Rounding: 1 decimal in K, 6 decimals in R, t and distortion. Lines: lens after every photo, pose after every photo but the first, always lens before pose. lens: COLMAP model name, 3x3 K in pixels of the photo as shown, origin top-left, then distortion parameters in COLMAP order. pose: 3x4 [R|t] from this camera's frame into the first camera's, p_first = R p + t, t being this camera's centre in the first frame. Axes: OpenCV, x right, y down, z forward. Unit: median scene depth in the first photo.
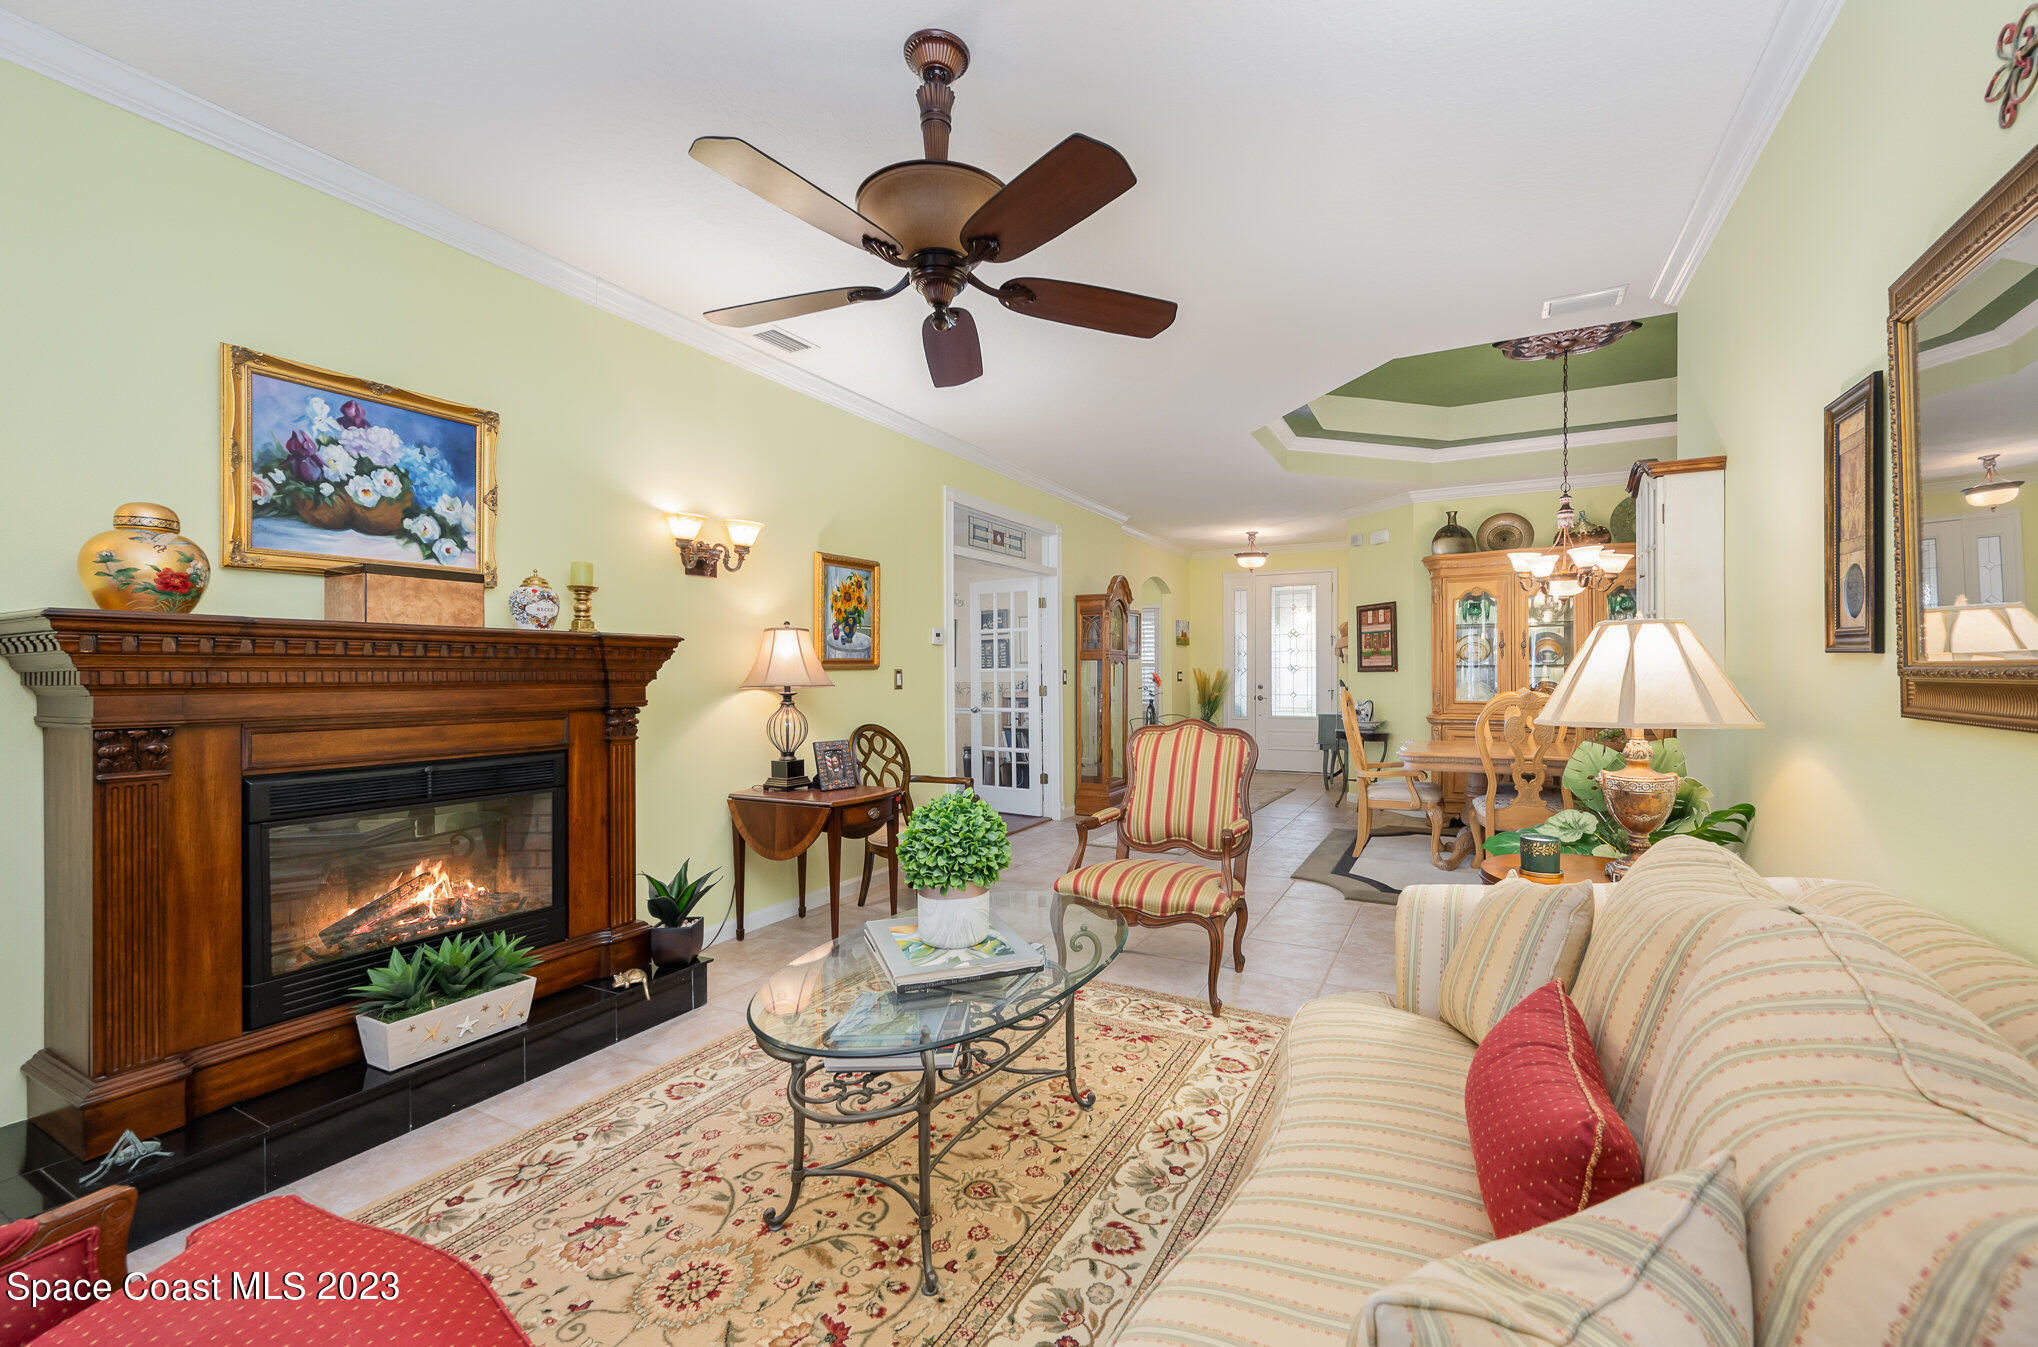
lens RADIAL K [[821.1, 0, 1029.5], [0, 821.1, 663.0], [0, 0, 1]] dist [0.000116, -0.000518]
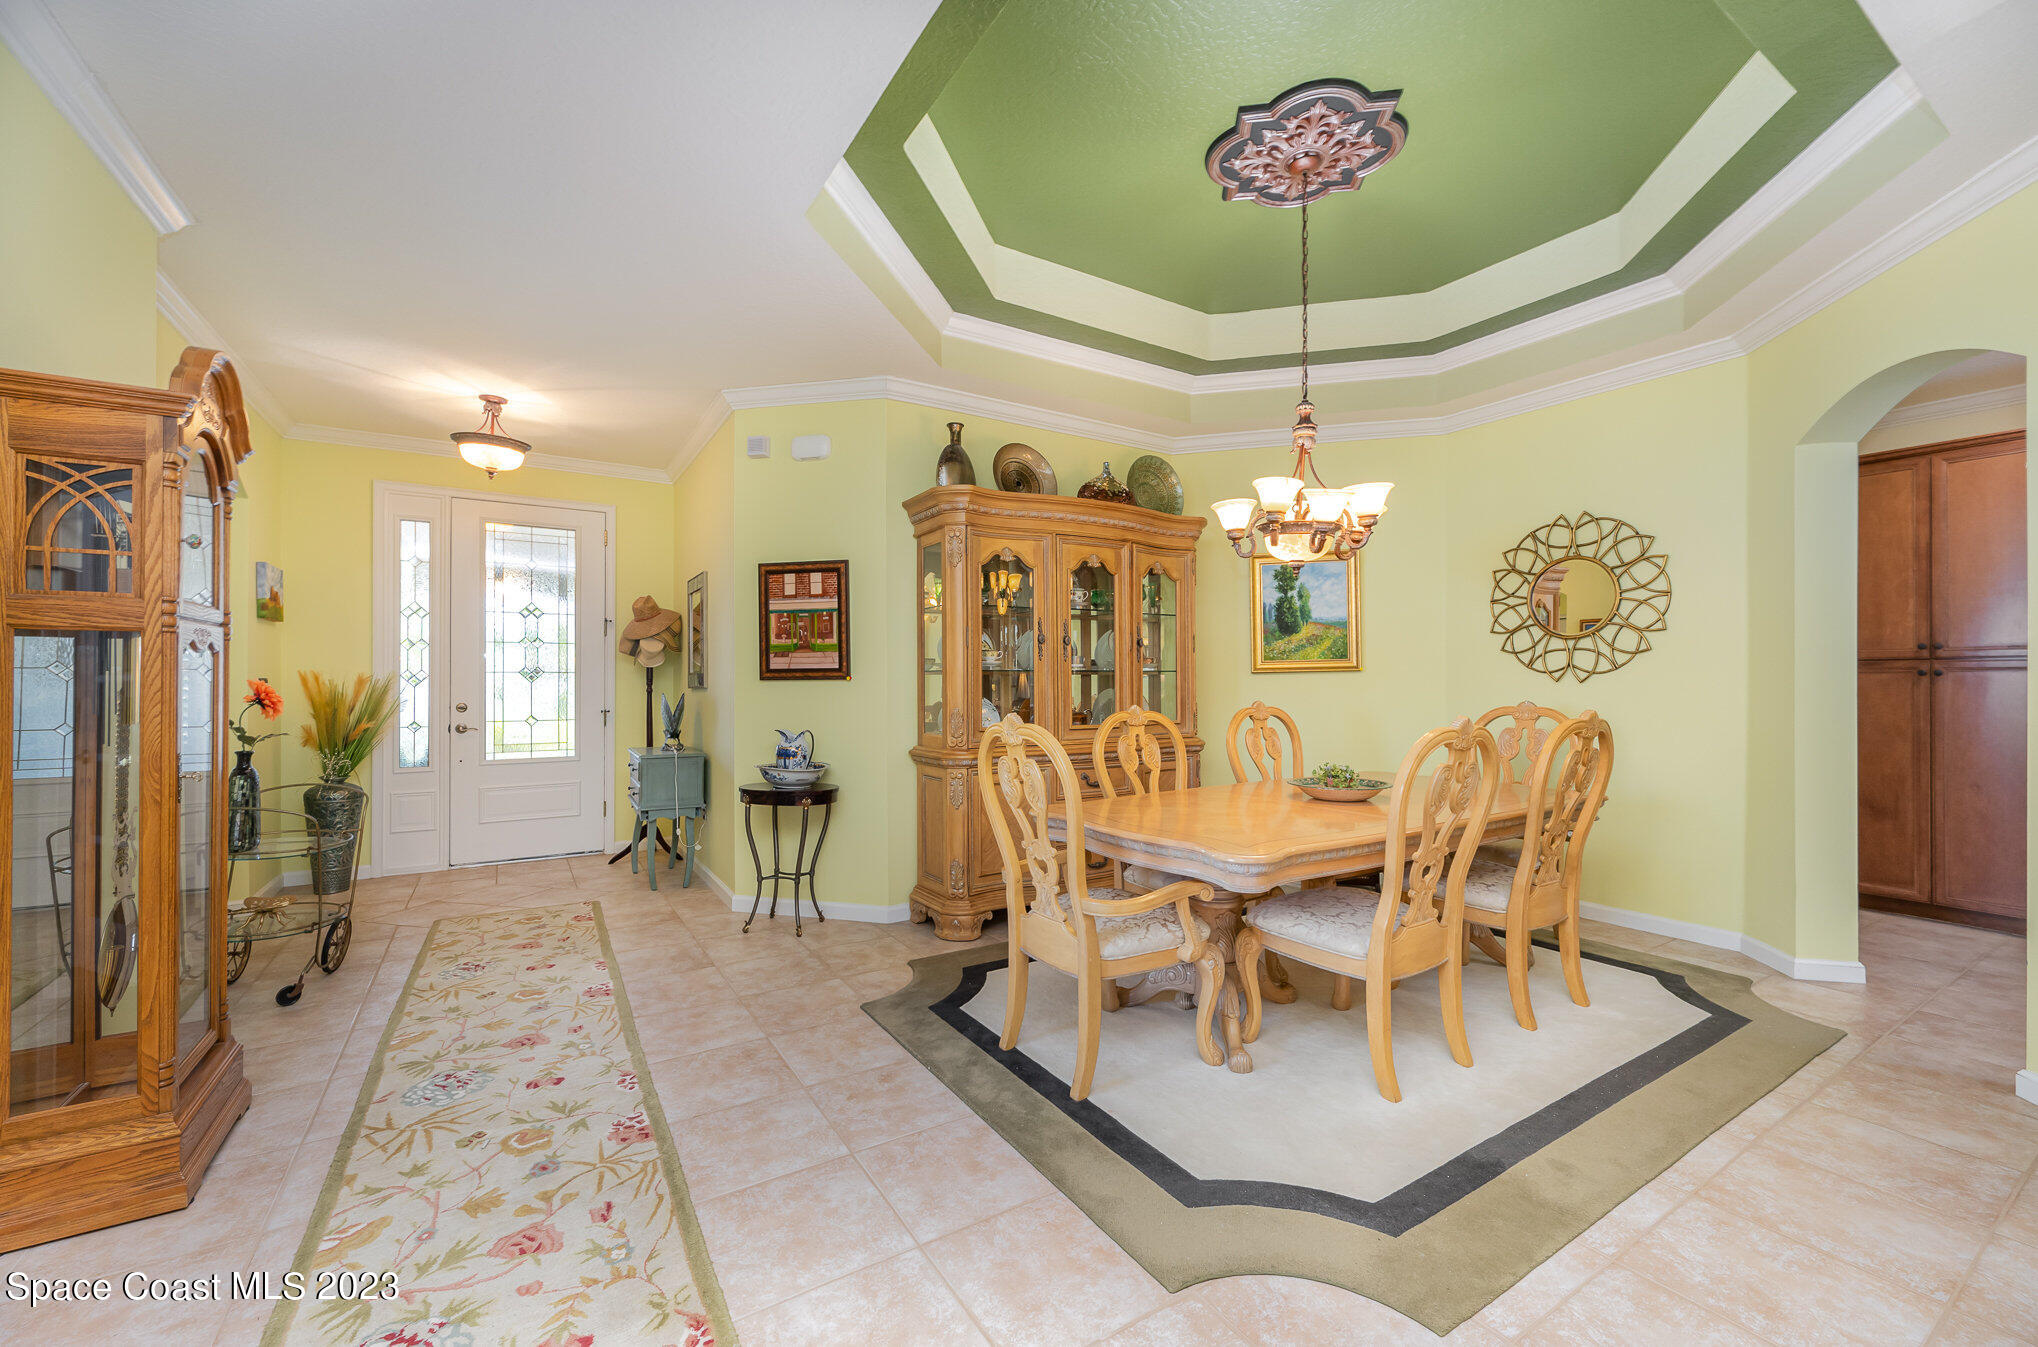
lens RADIAL K [[821.1, 0, 1028.7], [0, 821.1, 677.8], [0, 0, 1]] dist [0.000116, -0.000518]
pose [[0.489137, 0.002700, 0.872203, -0.003081], [-0.010423, 0.999942, 0.002750, 0.006280], [-0.872144, -0.010436, 0.489137, 0.599840]]
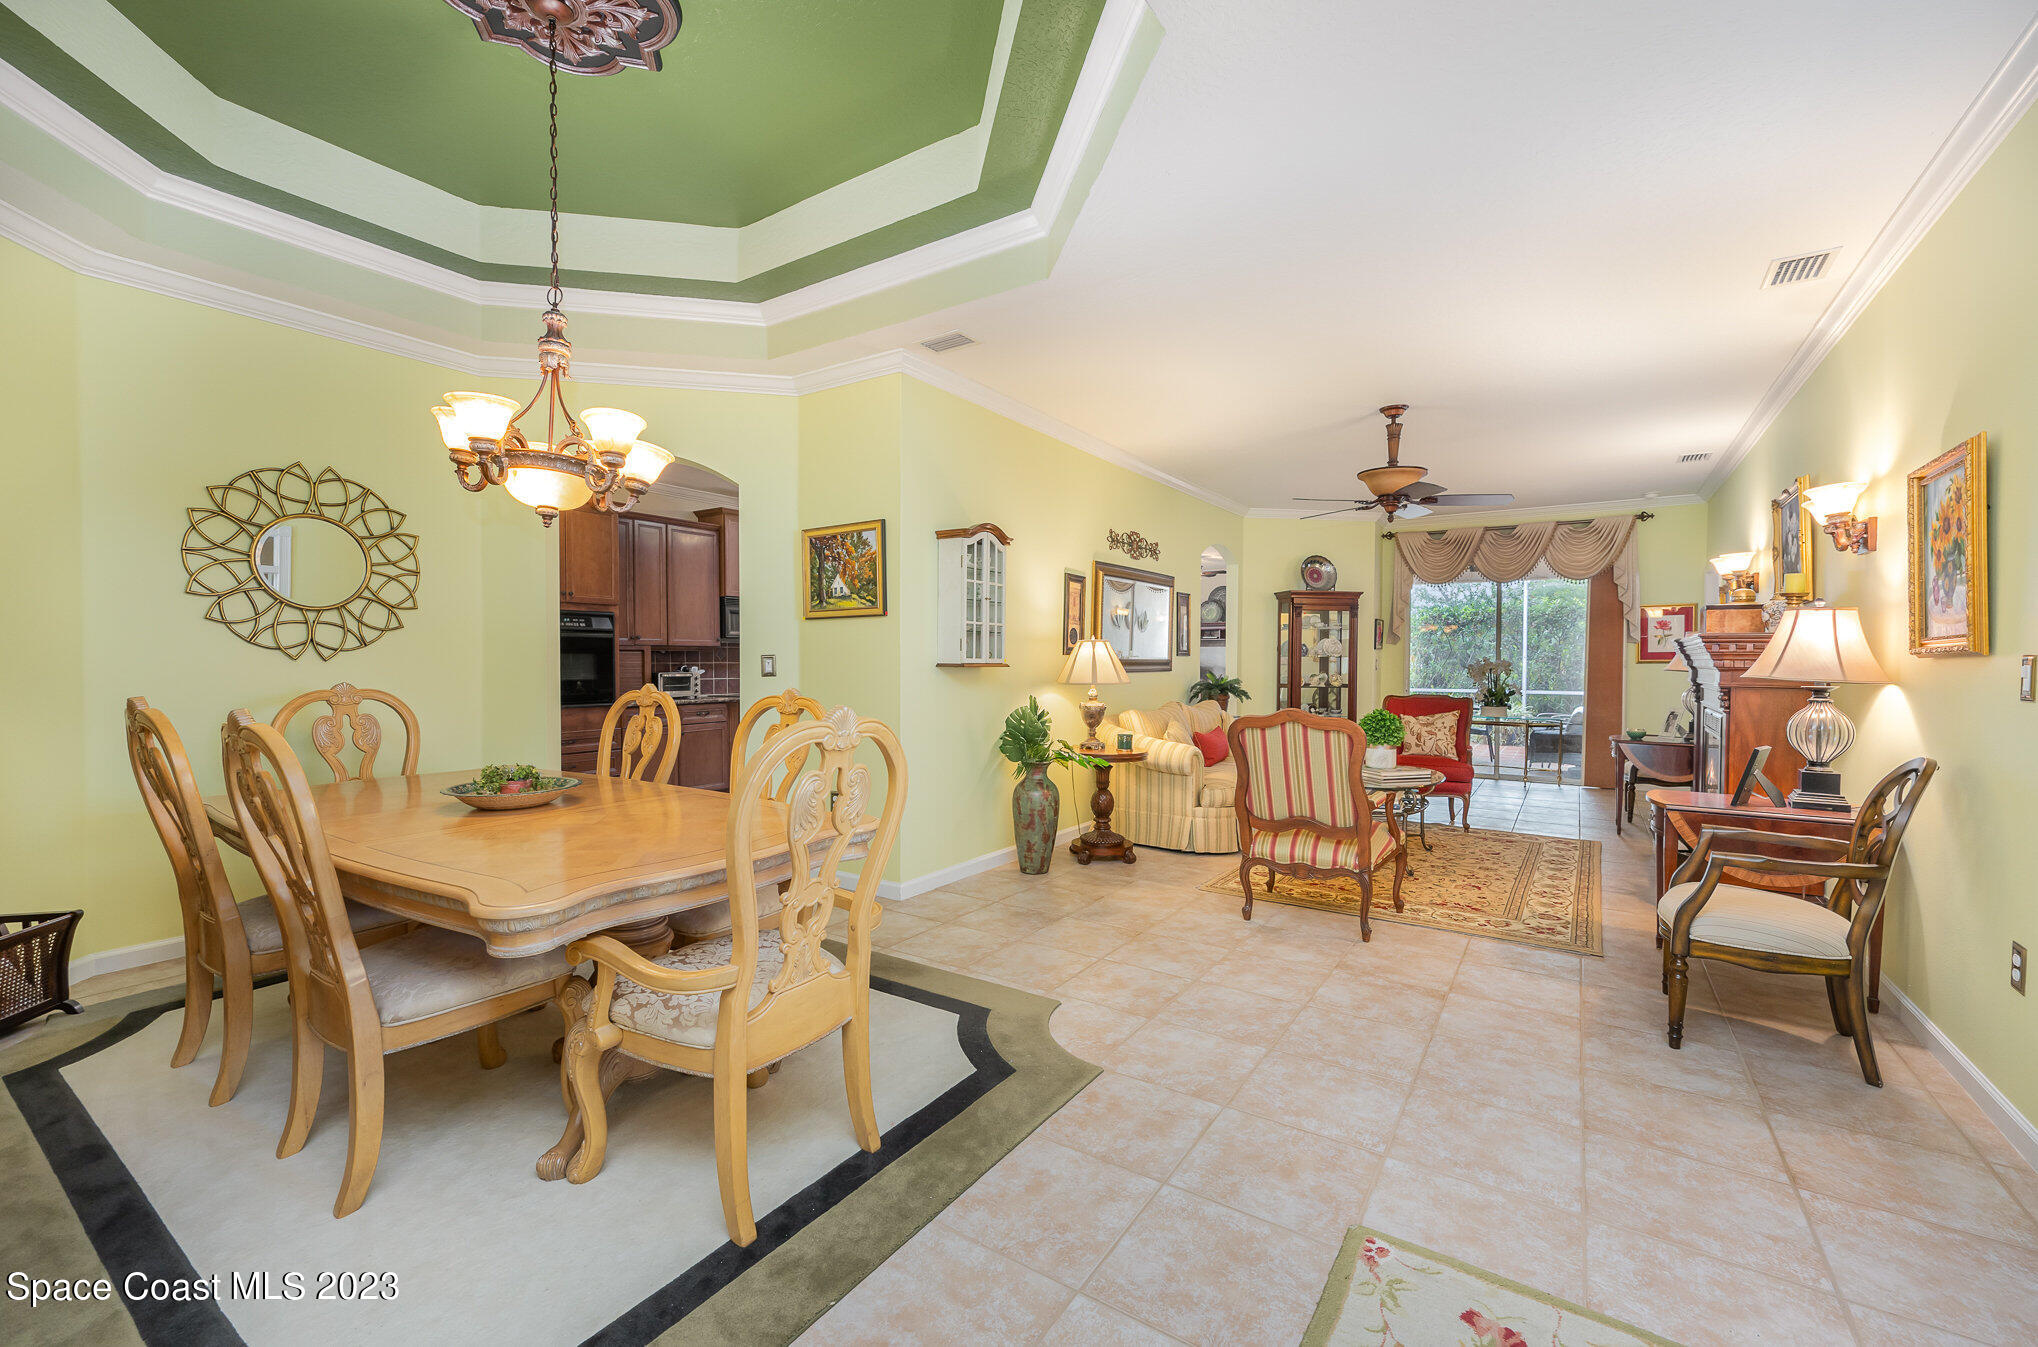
lens RADIAL K [[821.1, 0, 1013.5], [0, 821.1, 680.0], [0, 0, 1]] dist [0.000116, -0.000518]
pose [[-0.993754, -0.005087, 0.111480, 0.205651], [-0.003670, 0.999910, 0.012915, 0.010880], [-0.111536, 0.012425, -0.993683, 0.995890]]
